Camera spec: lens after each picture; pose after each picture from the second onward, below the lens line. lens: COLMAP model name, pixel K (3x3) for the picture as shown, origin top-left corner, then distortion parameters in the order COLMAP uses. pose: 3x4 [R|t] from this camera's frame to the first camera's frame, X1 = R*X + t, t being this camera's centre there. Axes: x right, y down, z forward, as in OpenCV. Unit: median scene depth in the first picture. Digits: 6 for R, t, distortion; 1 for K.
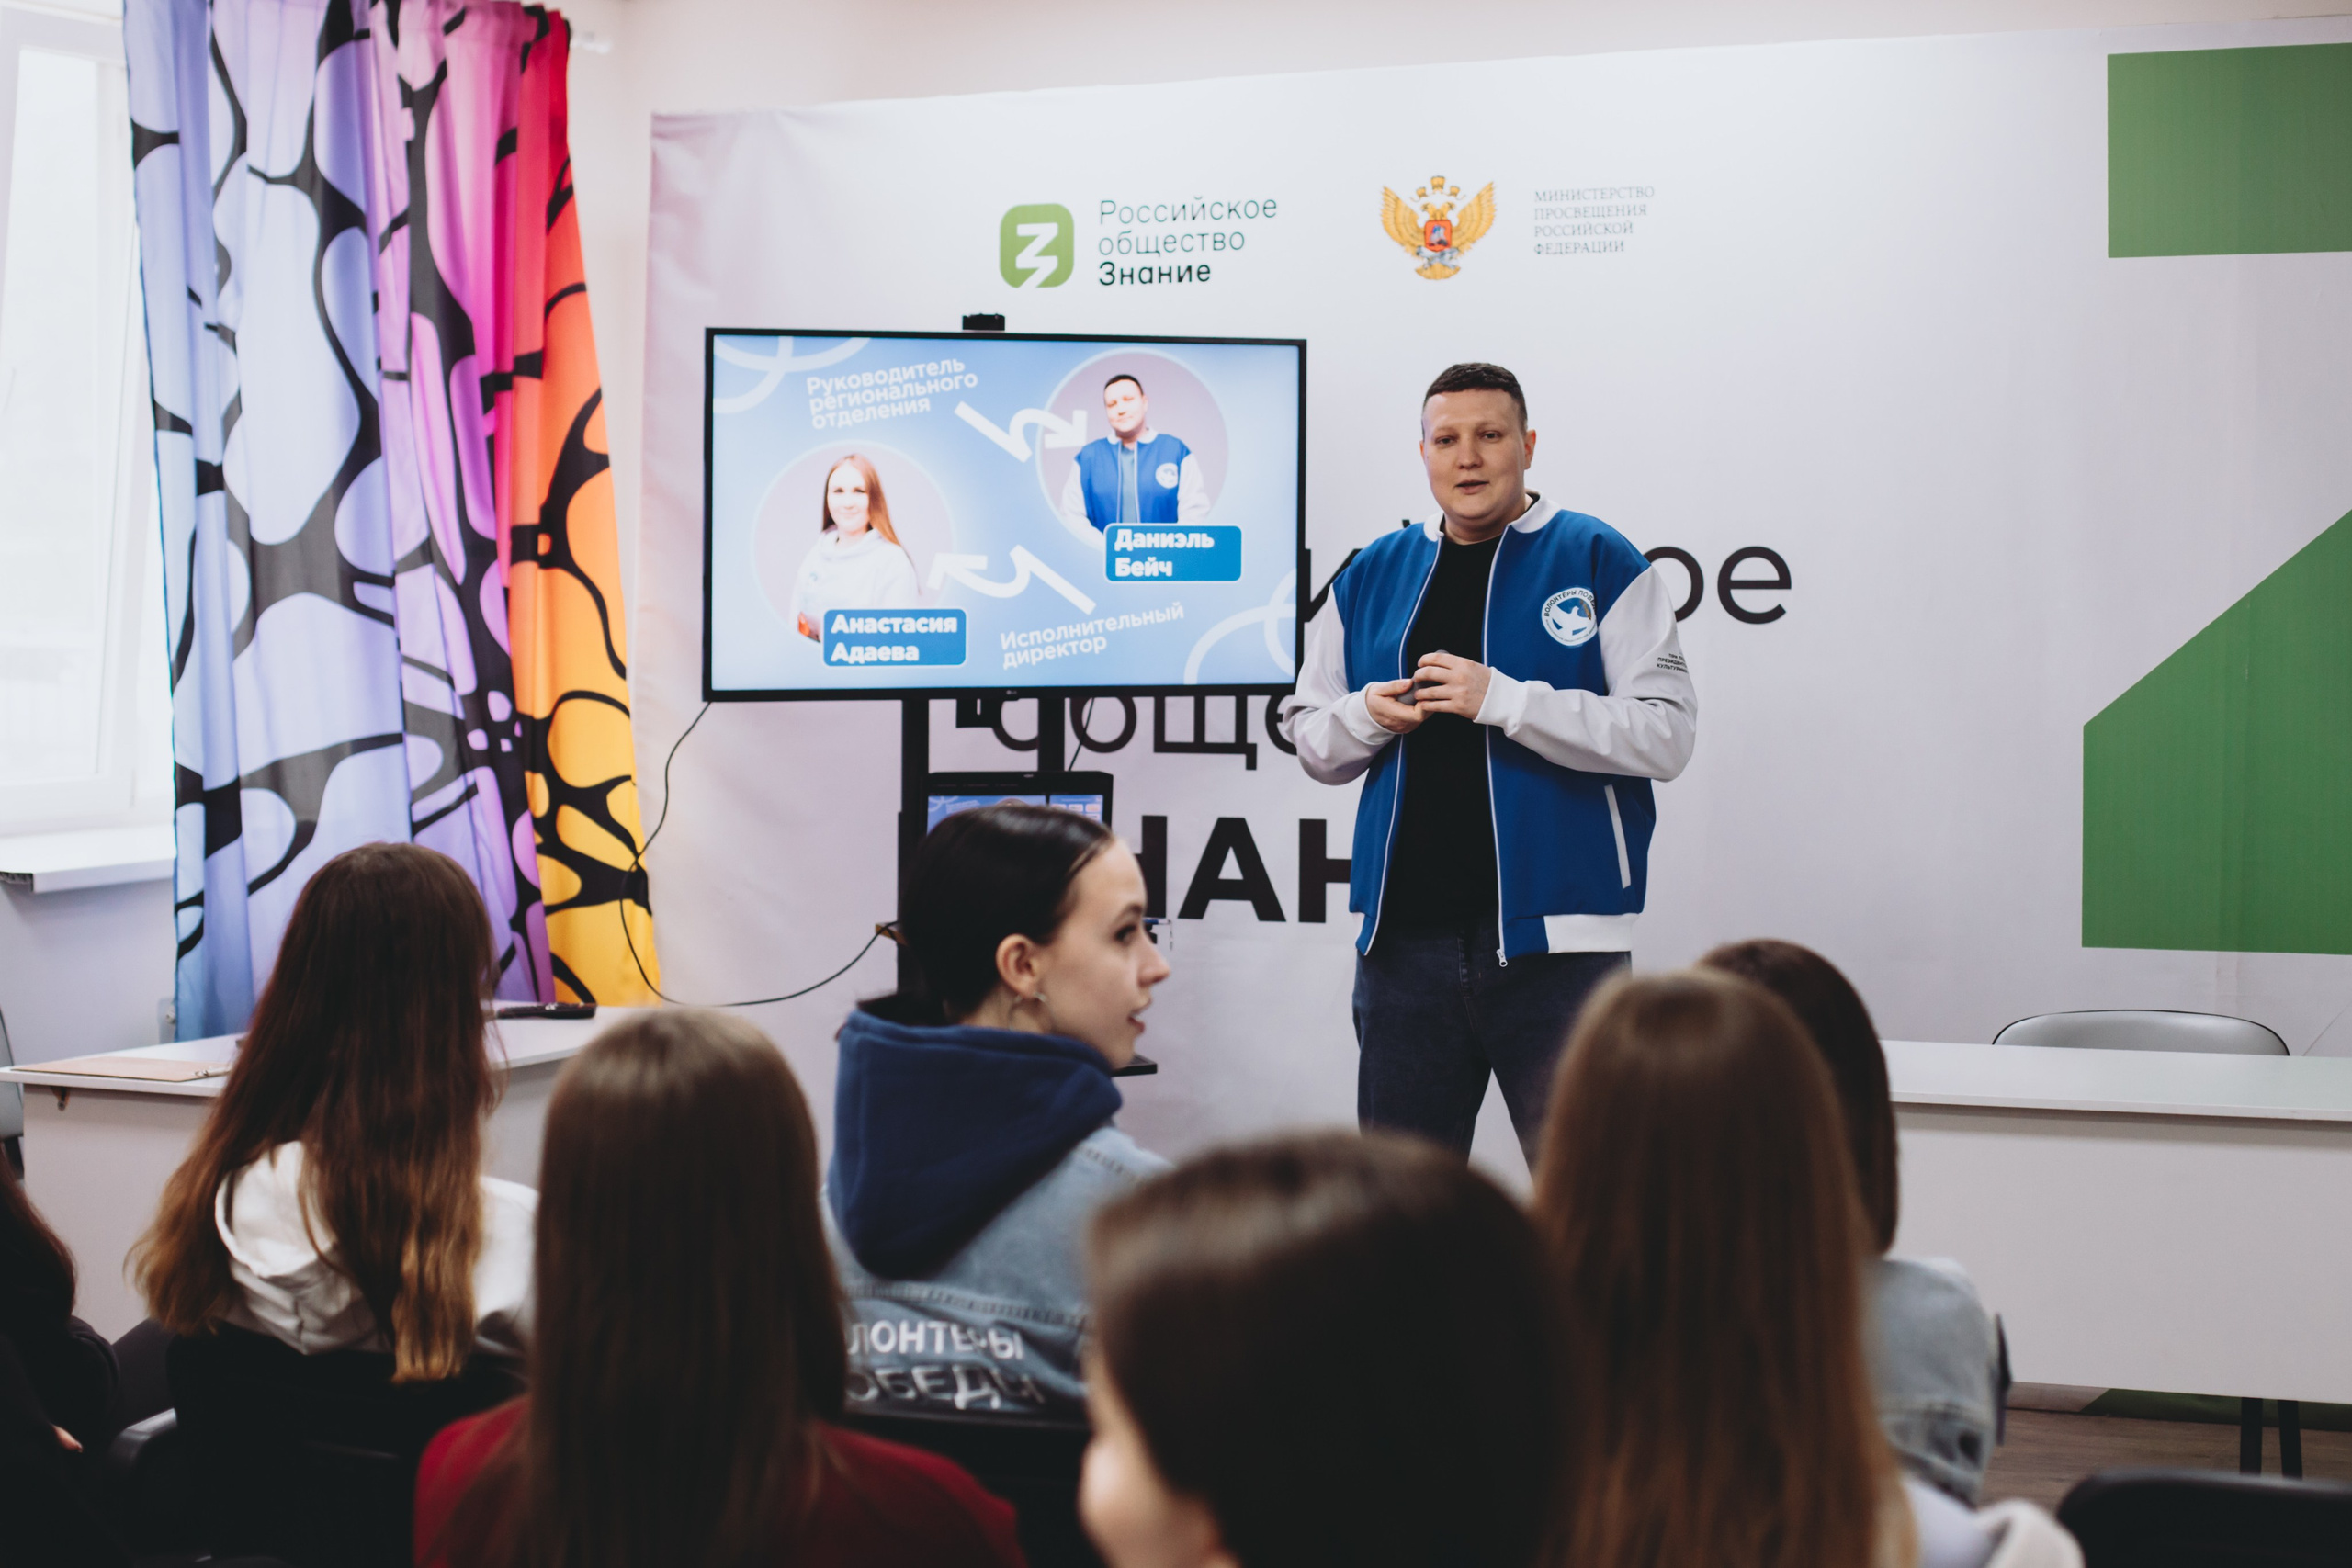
lens RADIAL K [[4182.1, 0, 1331.1], [0, 4182.1, 785.5], [0, 0, 1]] dist [-0.129891, -0.058605]
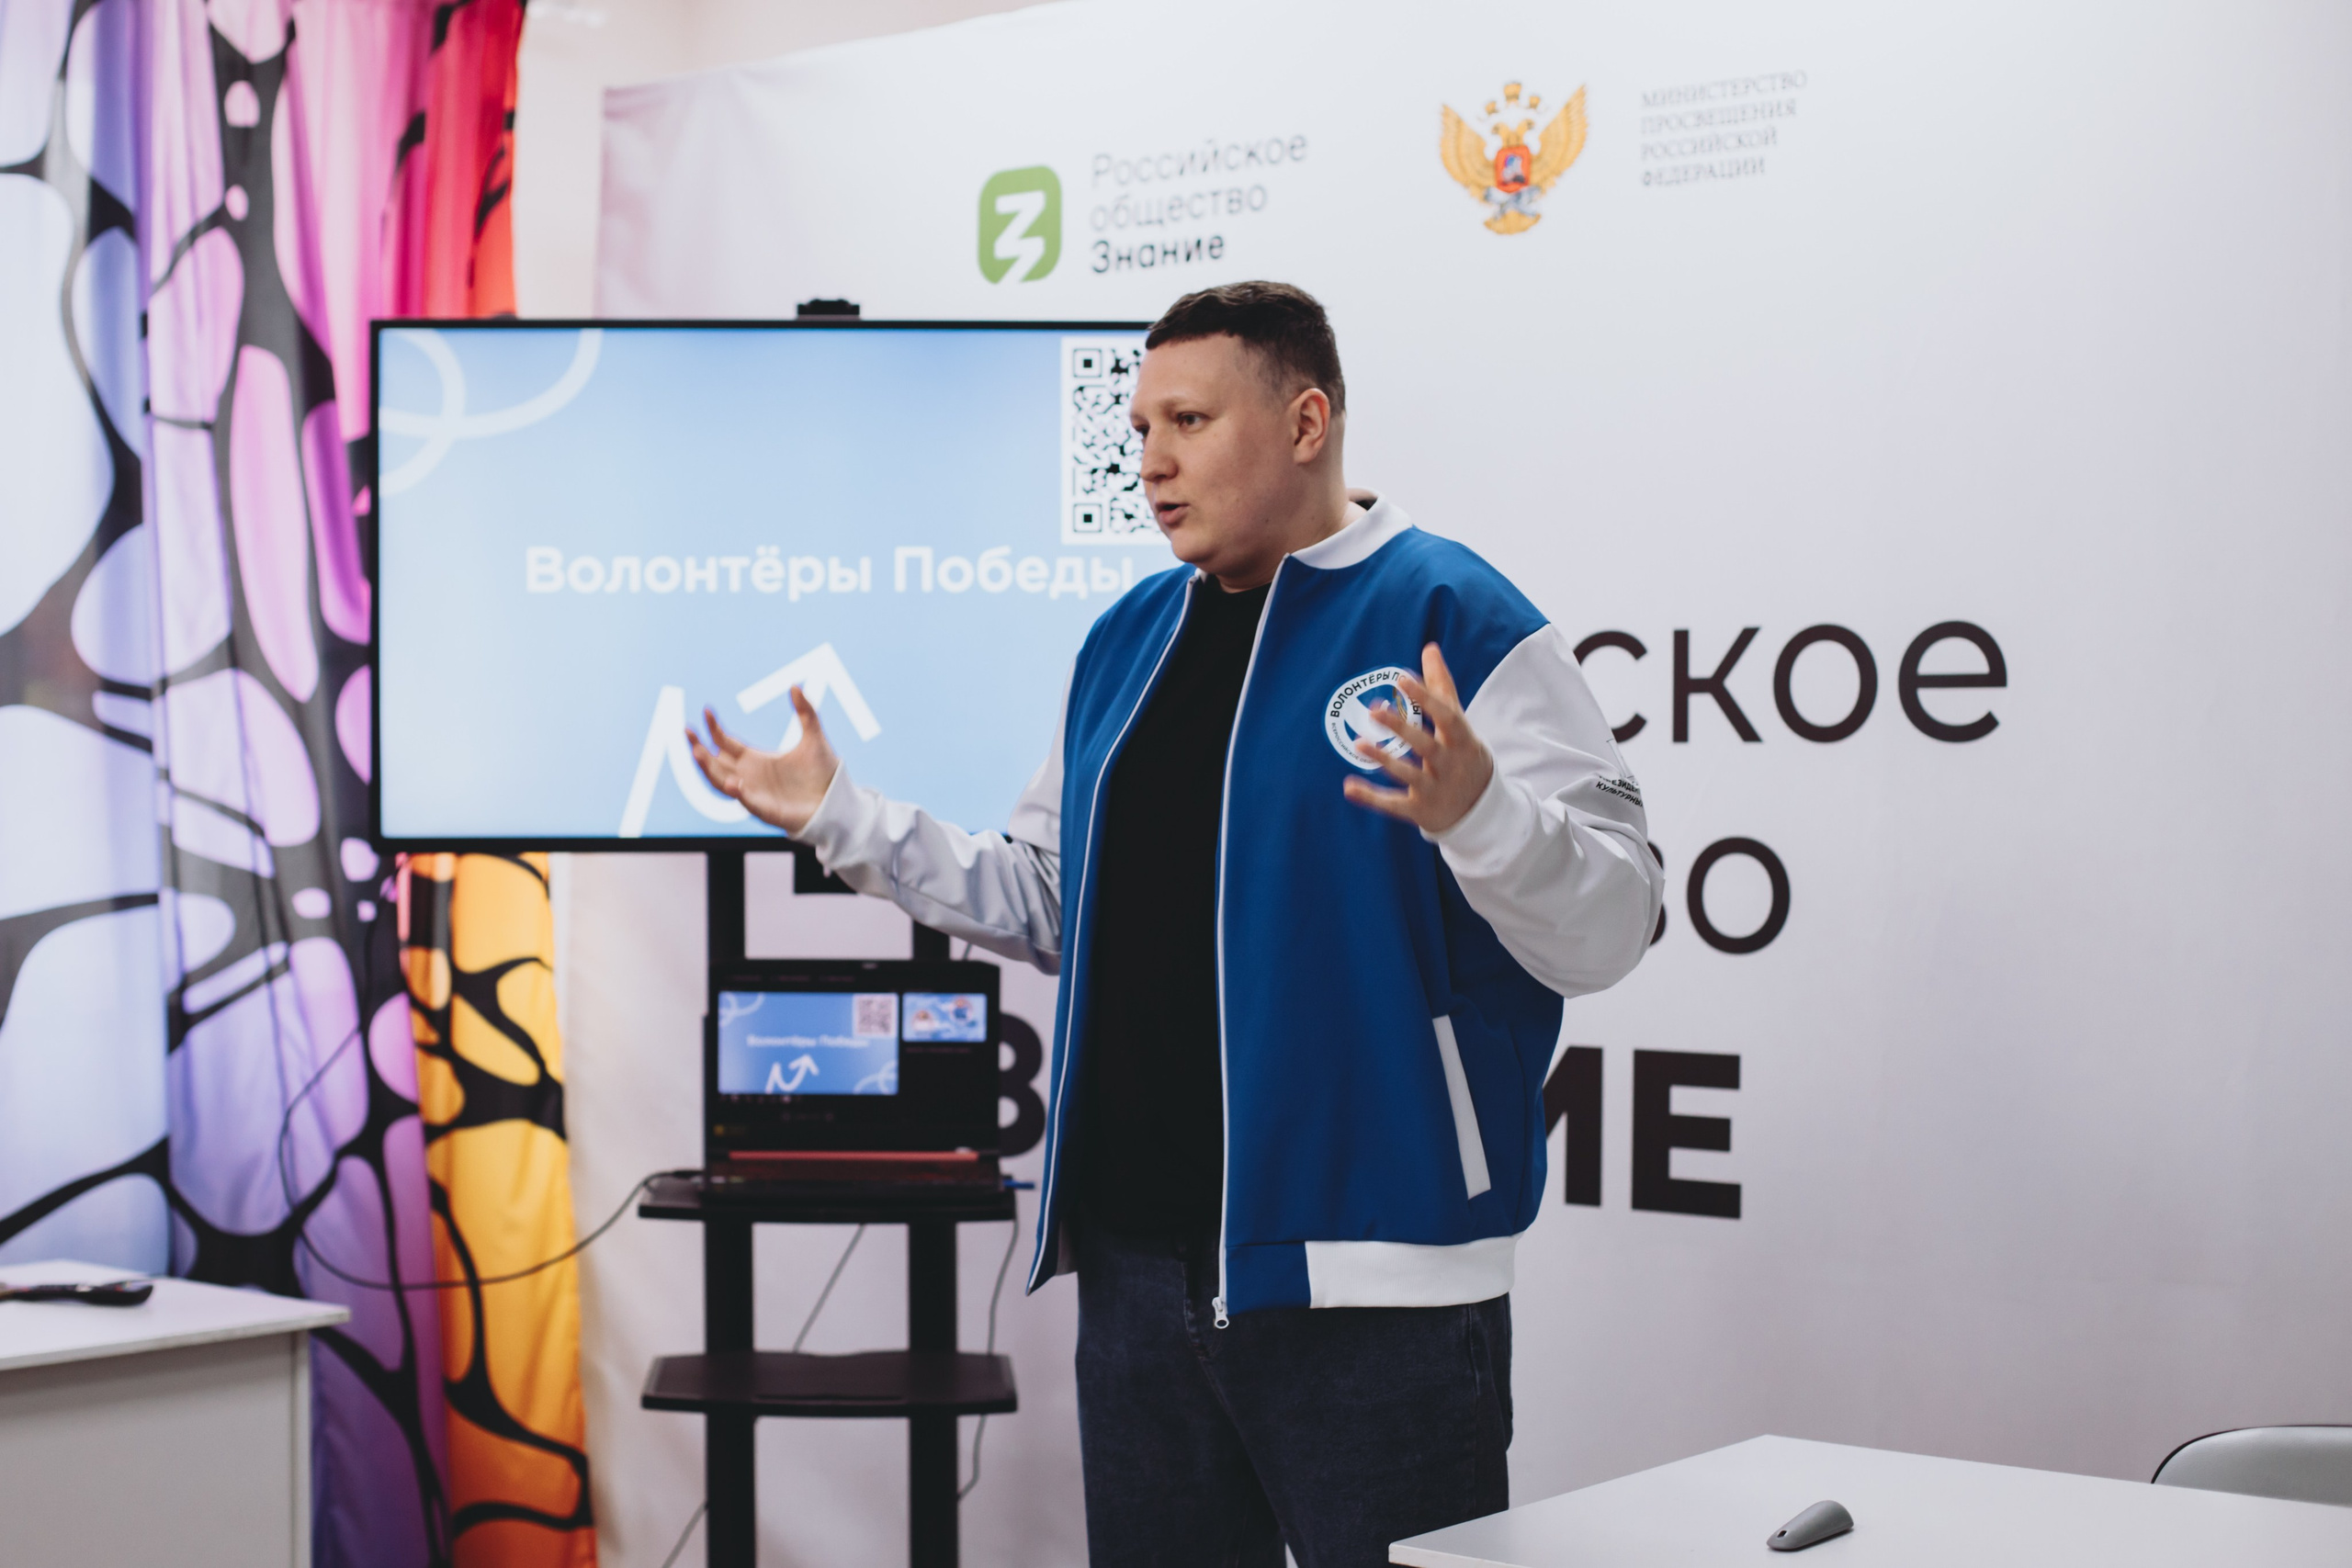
lens RADIAL K [[3797.7, 0, 1117.0], [0, 3797.7, 837.1], [0, 0, 1]] dist [-0.150491, 0.149091]
pose [[0.950174, 0.004579, -0.311685, 0.155470], [-0.013183, 0.999588, -0.025505, -0.007874], [0.311440, 0.028343, 0.949843, 0.406029]]
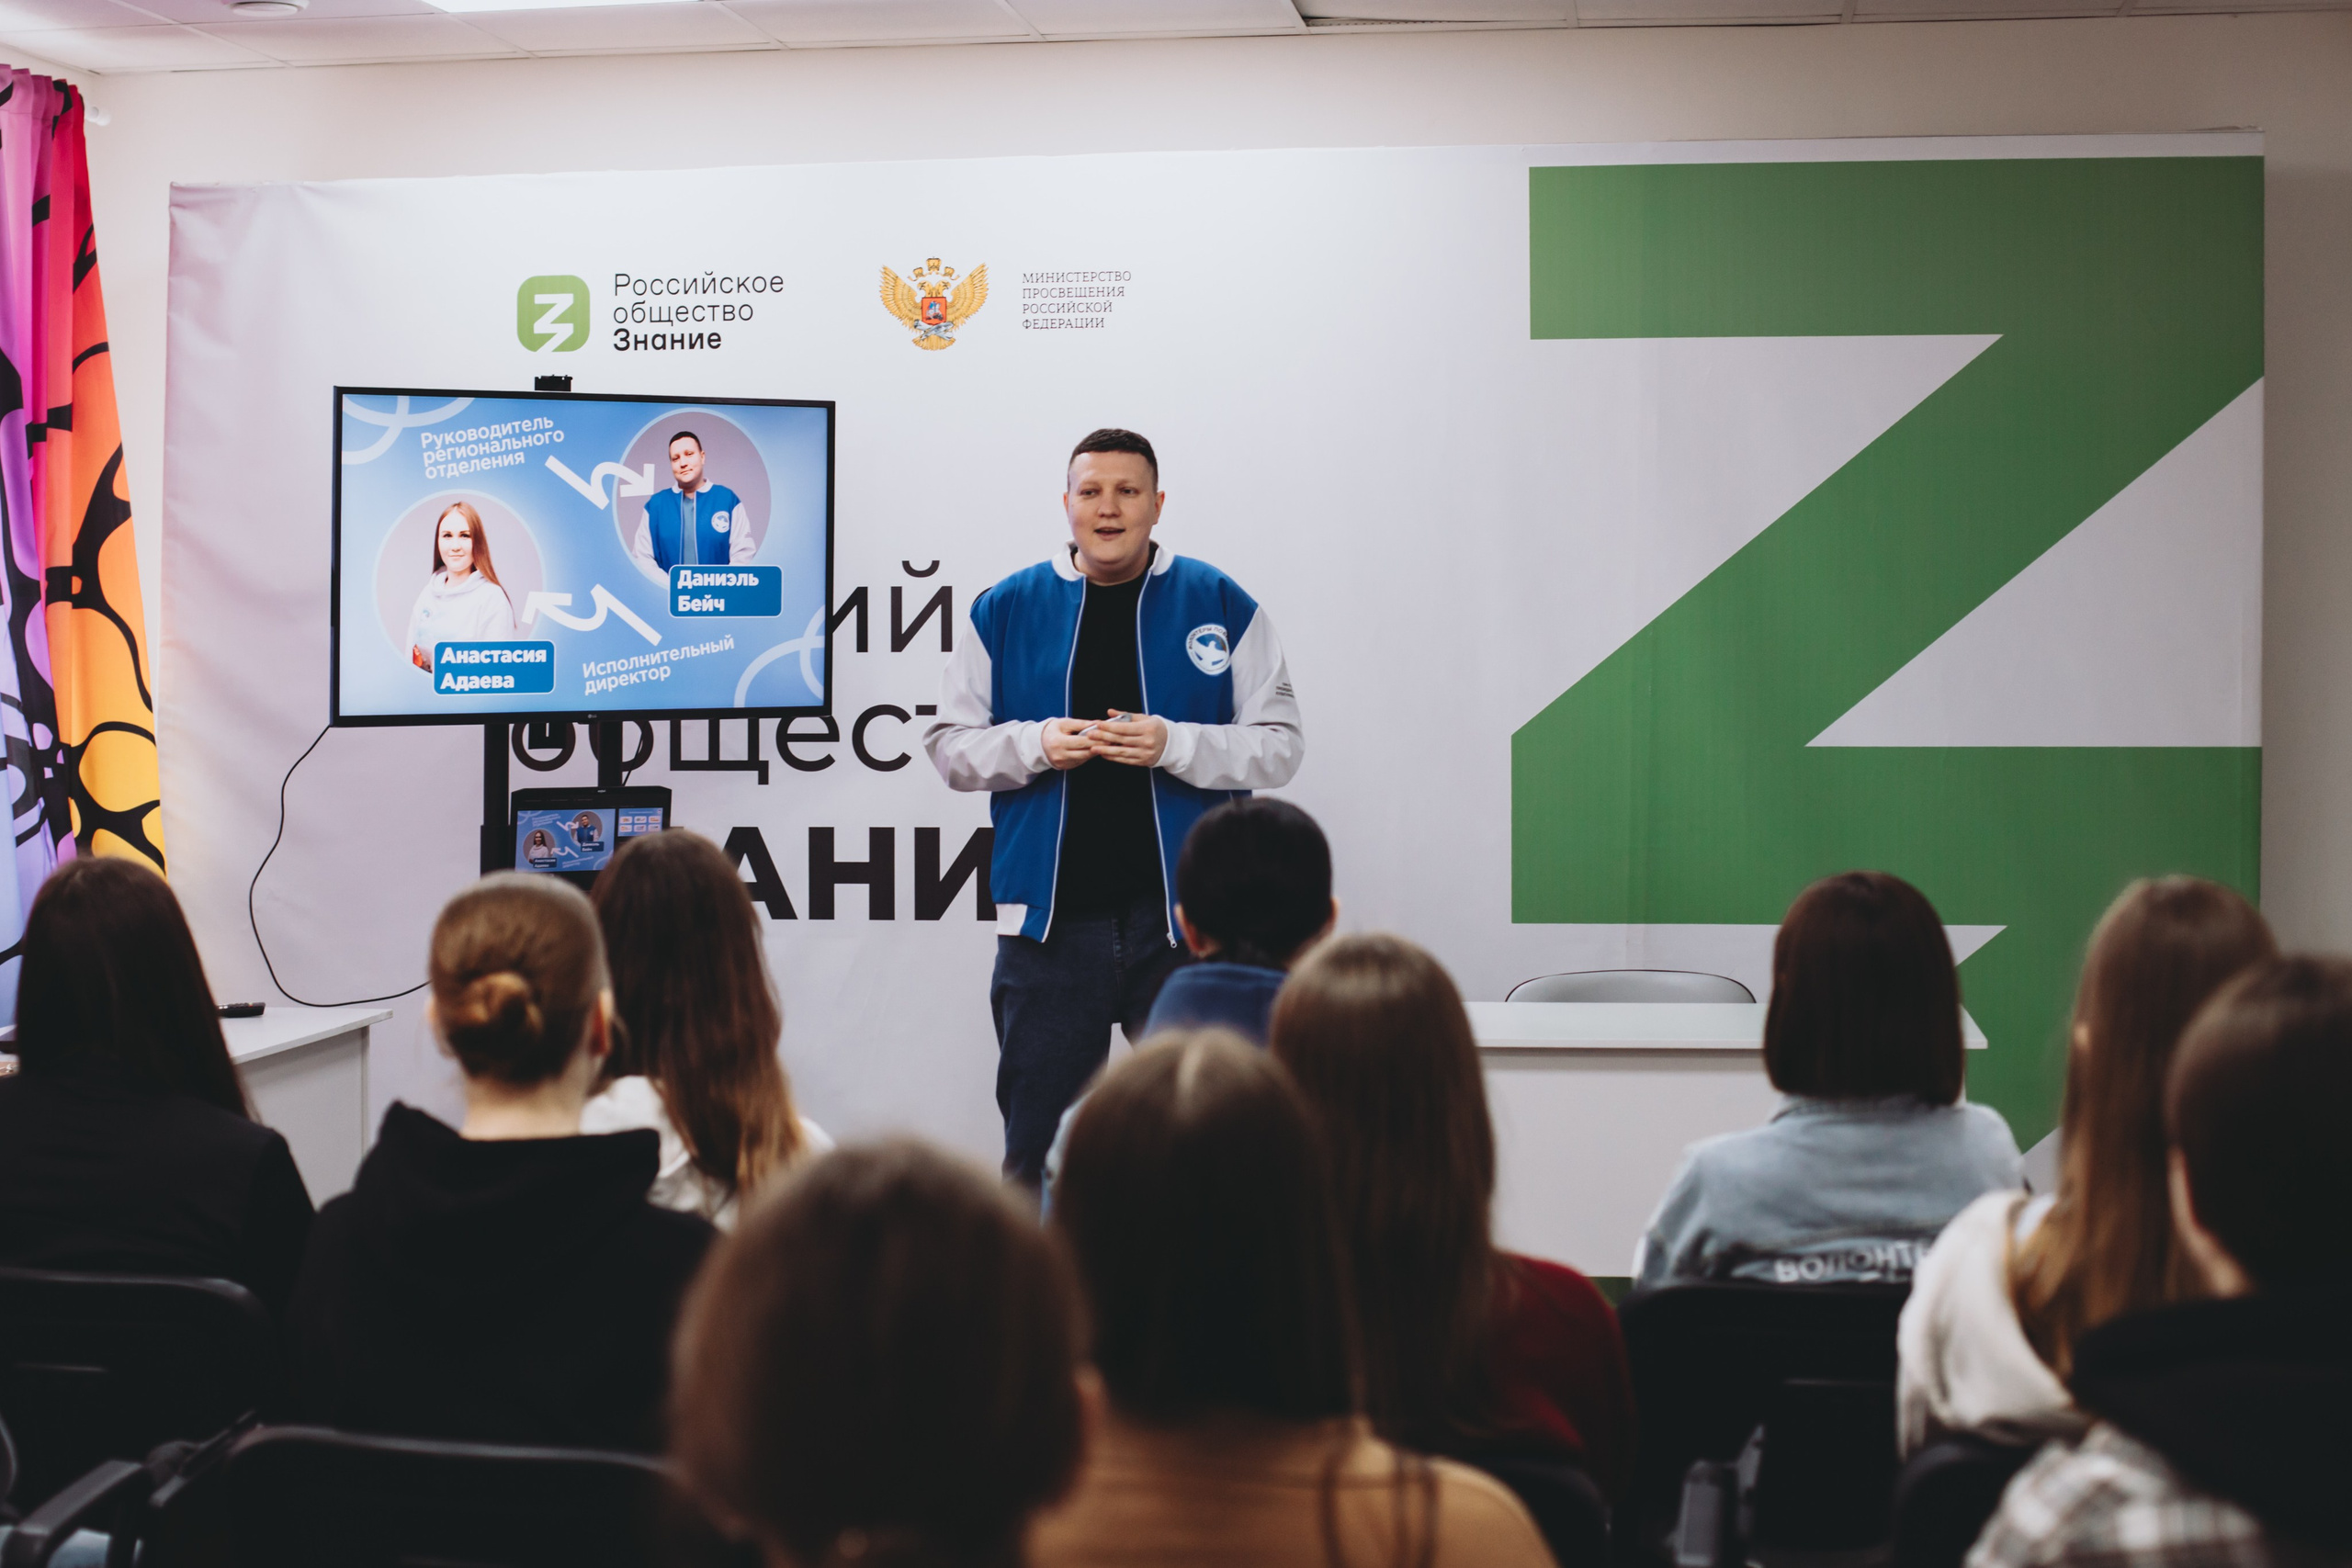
lens RADIAL K [[4088.7, 0, 1270.7], [0, 4088.7, 773.7], [0, 0, 1]] dist [-0.153043, 0.170003]
pose [[0.964237, -0.012803, 0.264734, -0.181565], [0.015445, 0.999850, -0.007901, 0.004283], [-0.264593, 0.011707, 0.964289, -0.091965]]
